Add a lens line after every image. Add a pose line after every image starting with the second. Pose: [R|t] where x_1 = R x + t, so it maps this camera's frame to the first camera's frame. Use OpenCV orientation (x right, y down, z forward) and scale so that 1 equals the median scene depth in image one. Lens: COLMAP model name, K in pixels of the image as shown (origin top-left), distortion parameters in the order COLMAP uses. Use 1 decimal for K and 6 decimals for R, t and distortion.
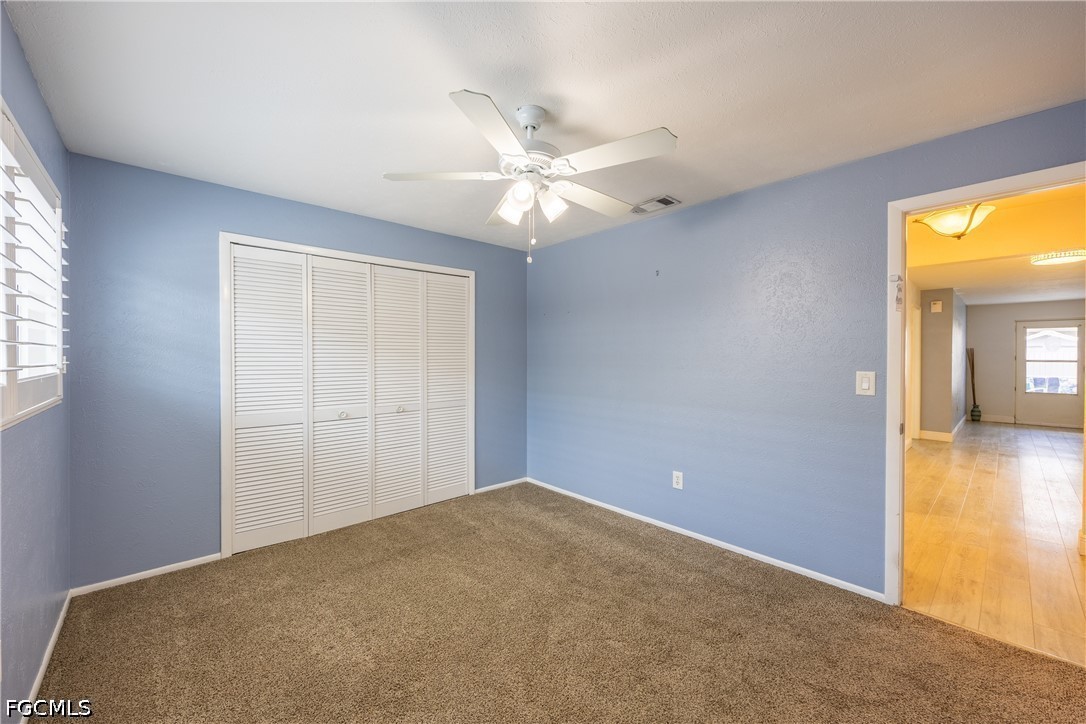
lens RADIAL K [[426.9, 0, 537.3], [0, 426.9, 359.2], [0, 0, 1]] dist [-0.004525, 0.000400]
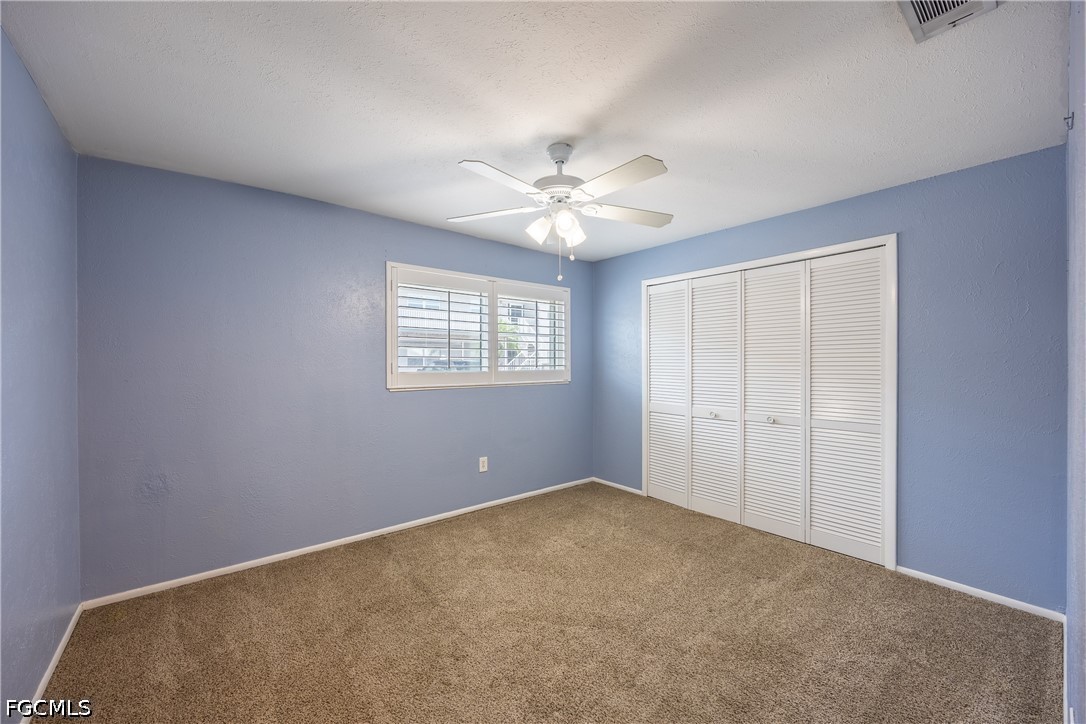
lens RADIAL K [[426.9, 0, 539.3], [0, 426.9, 361.8], [0, 0, 1]] dist [-0.004525, 0.000400]
pose [[-0.061625, -0.002440, -0.998096, 0.681710], [-0.007325, 0.999971, -0.001993, -0.002021], [0.998072, 0.007188, -0.061641, 0.614094]]
